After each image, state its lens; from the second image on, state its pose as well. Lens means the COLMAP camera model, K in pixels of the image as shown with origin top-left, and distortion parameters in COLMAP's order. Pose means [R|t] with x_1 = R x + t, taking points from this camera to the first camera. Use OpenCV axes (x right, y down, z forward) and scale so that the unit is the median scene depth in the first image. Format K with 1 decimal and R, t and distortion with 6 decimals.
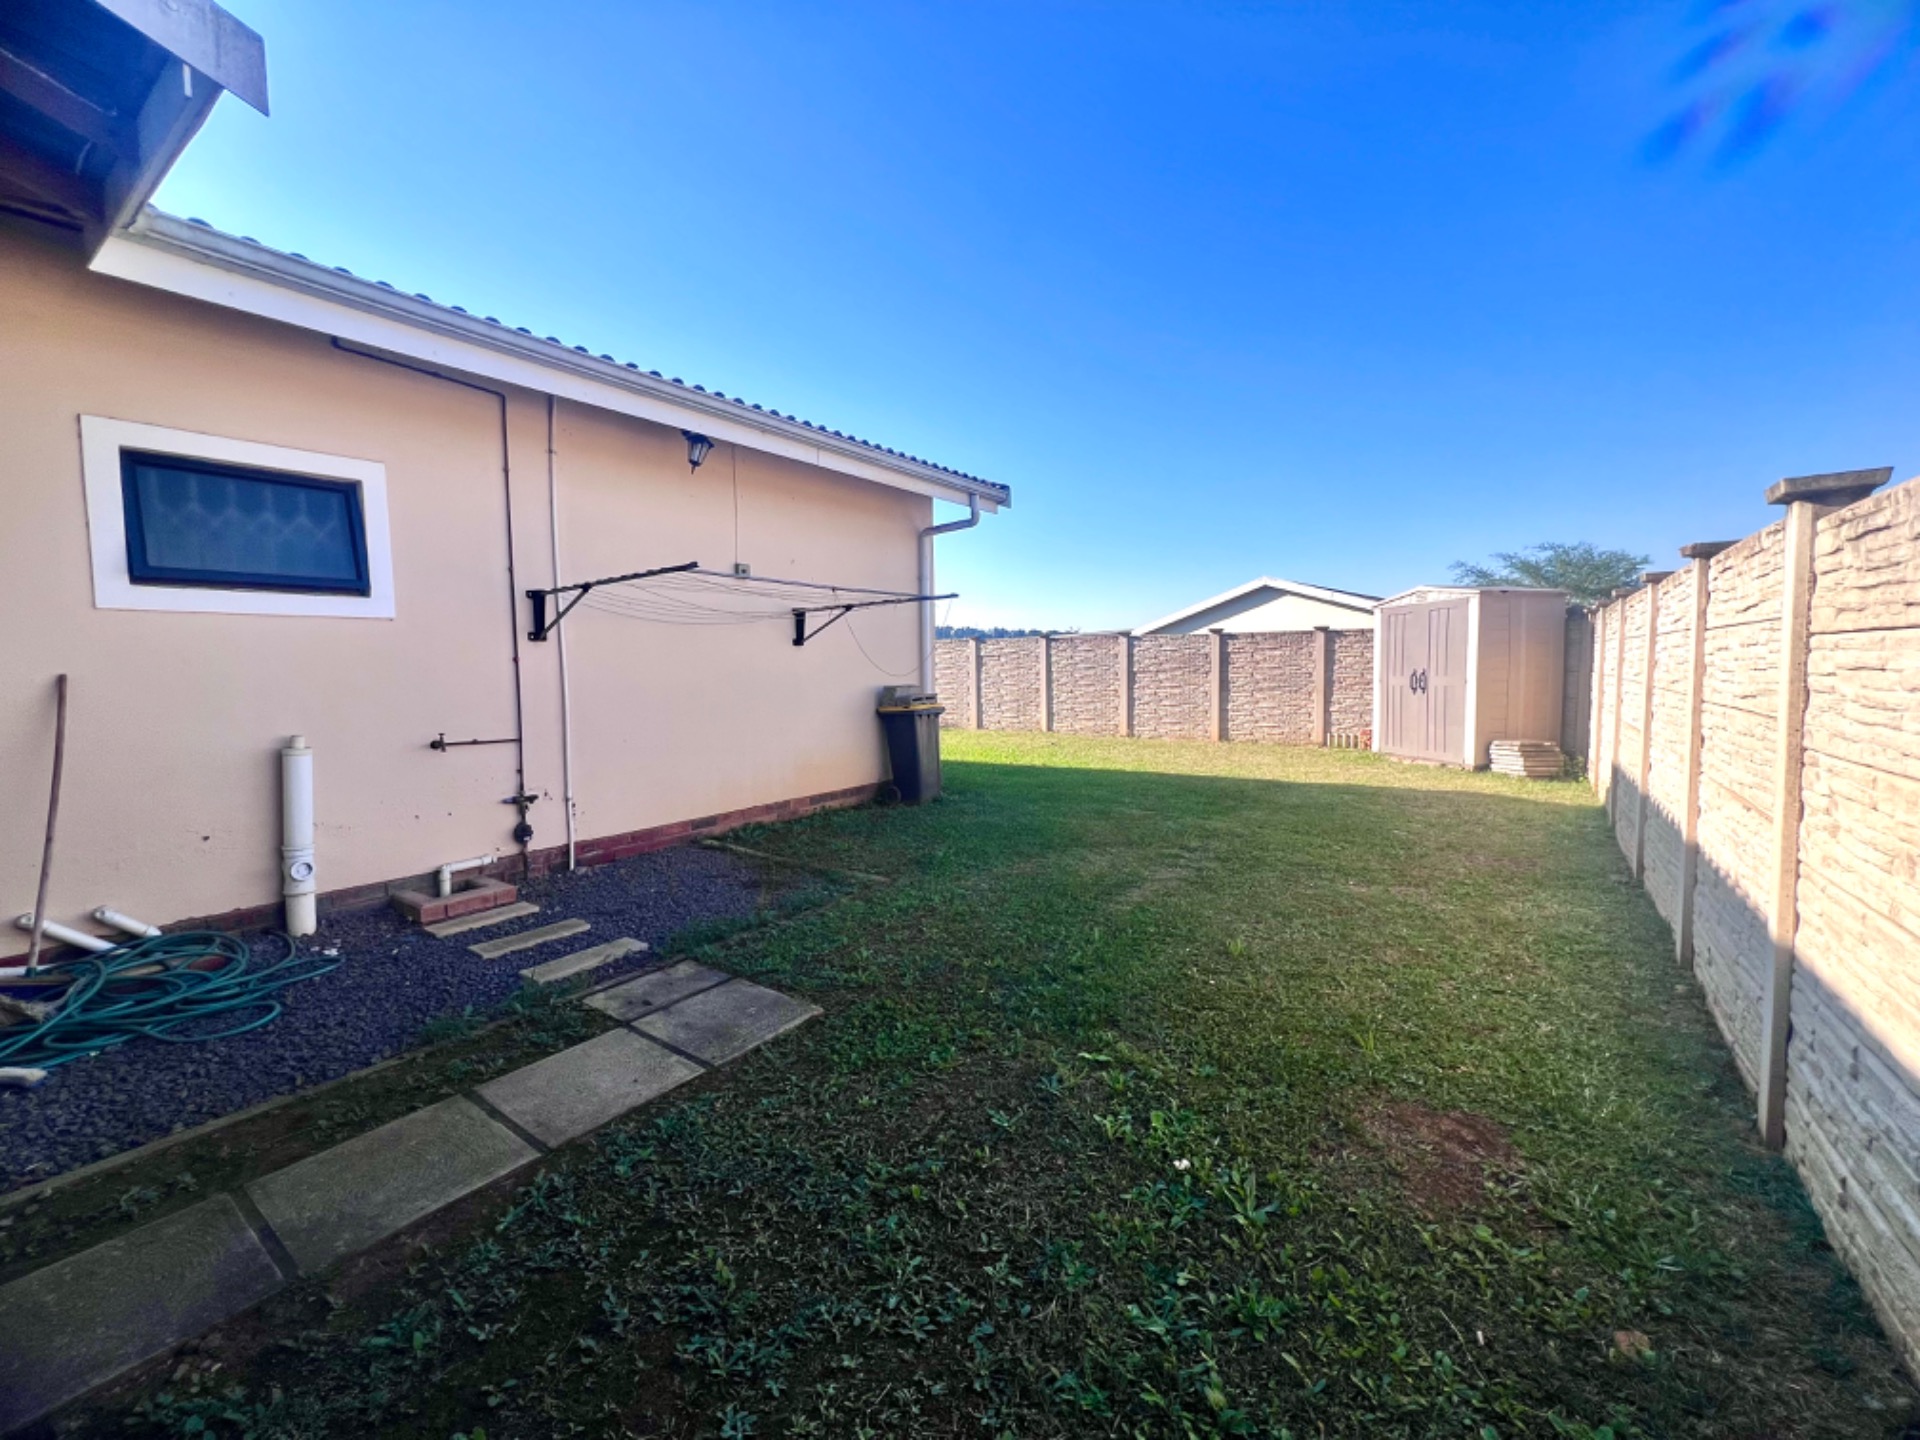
lens RADIAL K [[771.7, 0, 960.9], [0, 771.7, 711.0], [0, 0, 1]] dist [-0.002987, 0.000766]
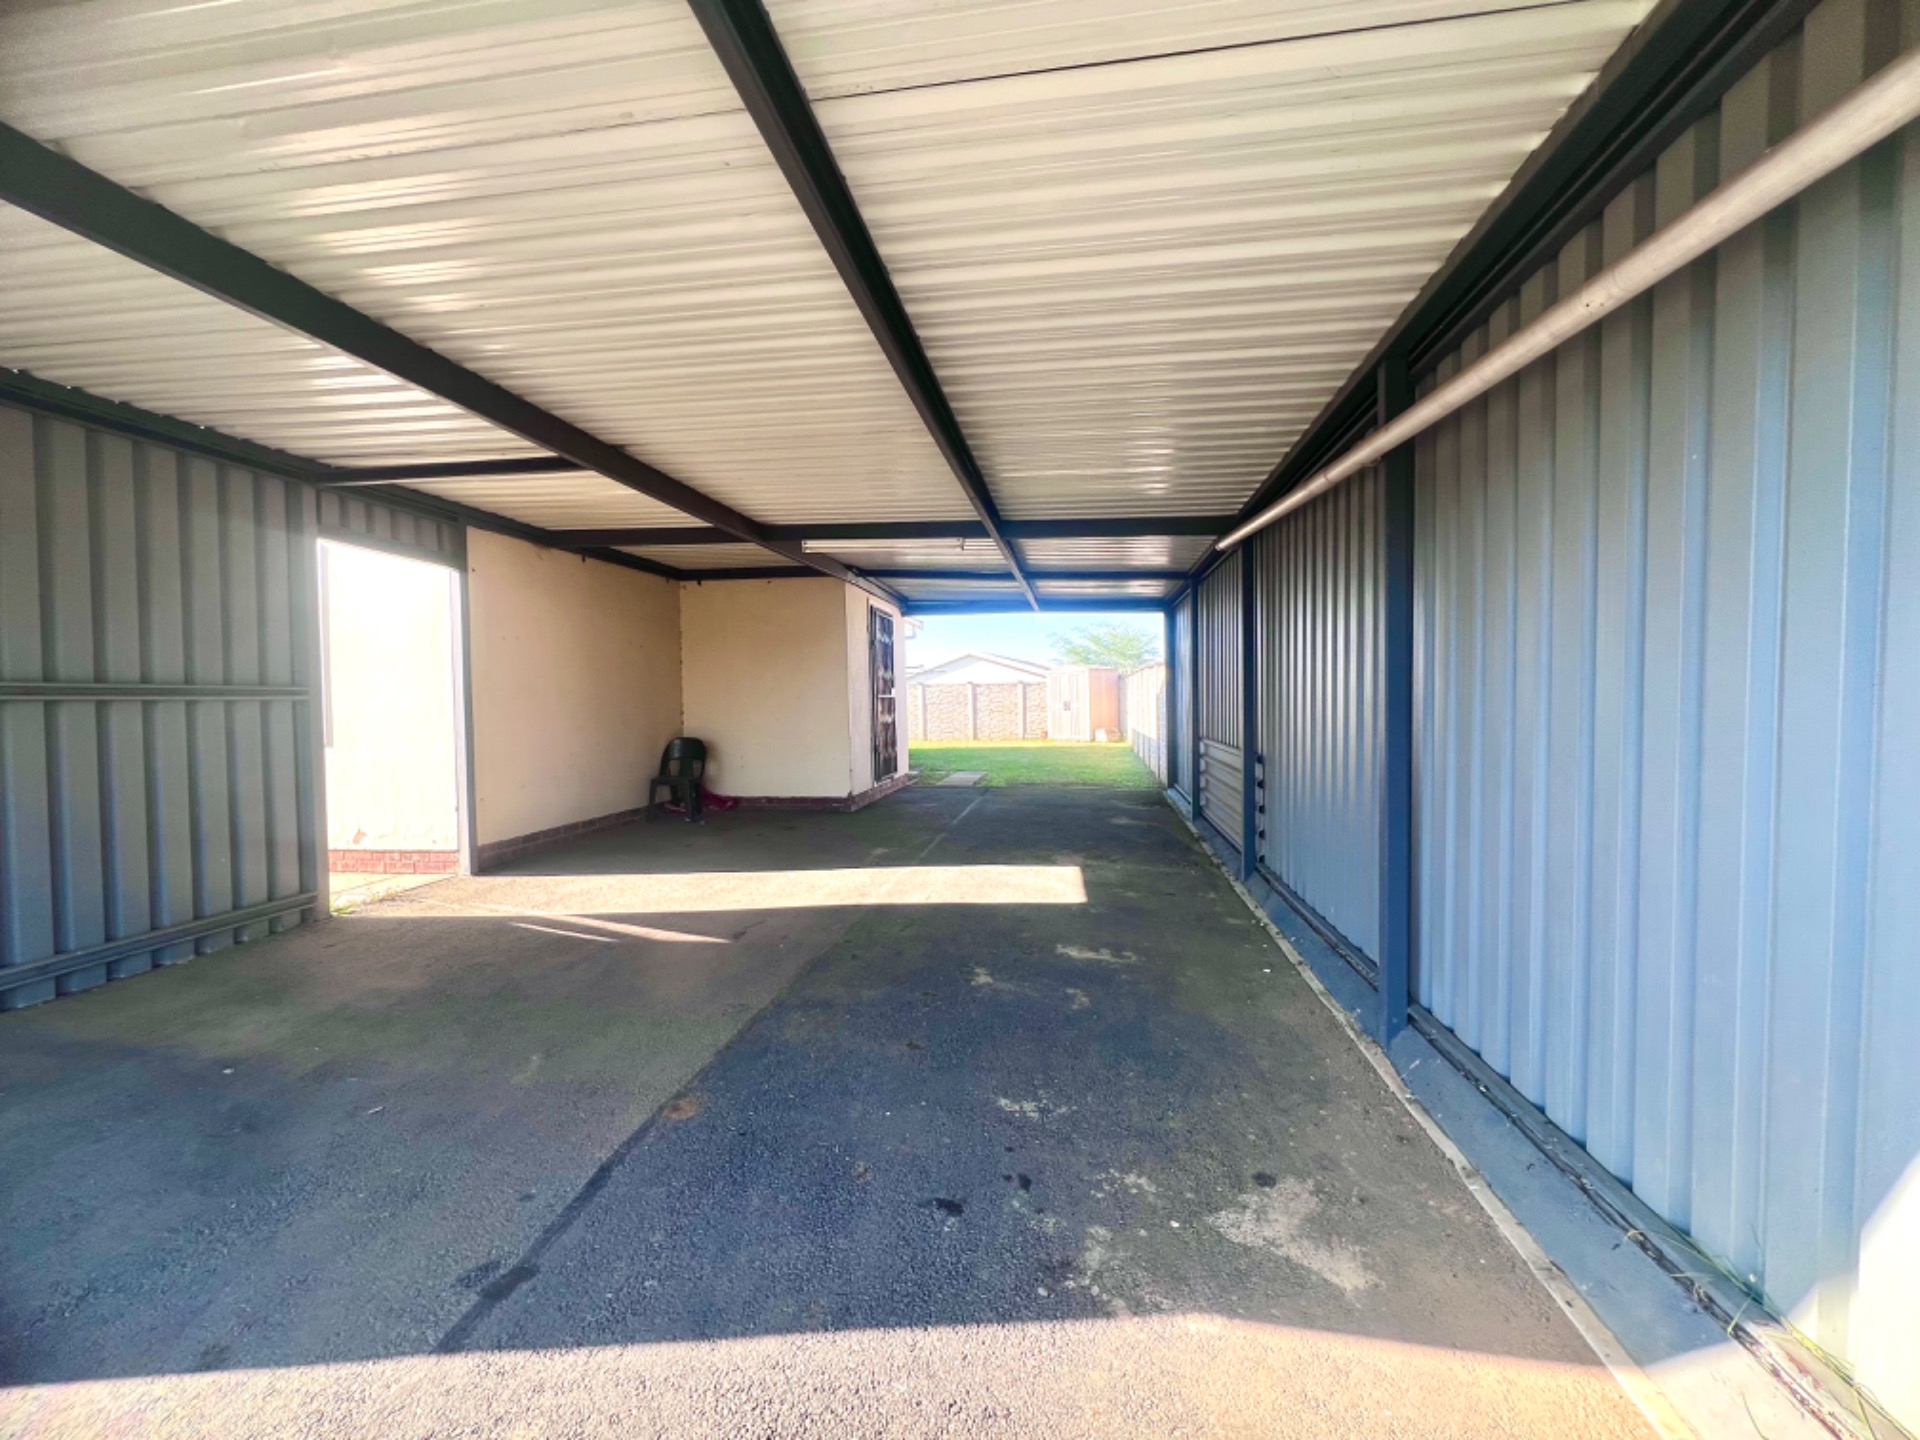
lens RADIAL K [[771.7, 0, 957.9], [0, 771.7, 724.5], [0, 0, 1]] dist [-0.002987, 0.000766]
pose [[0.899144, -0.012144, 0.437484, -0.671285], [0.031889, 0.998776, -0.037816, 0.090583], [-0.436489, 0.047953, 0.898431, -0.873932]]
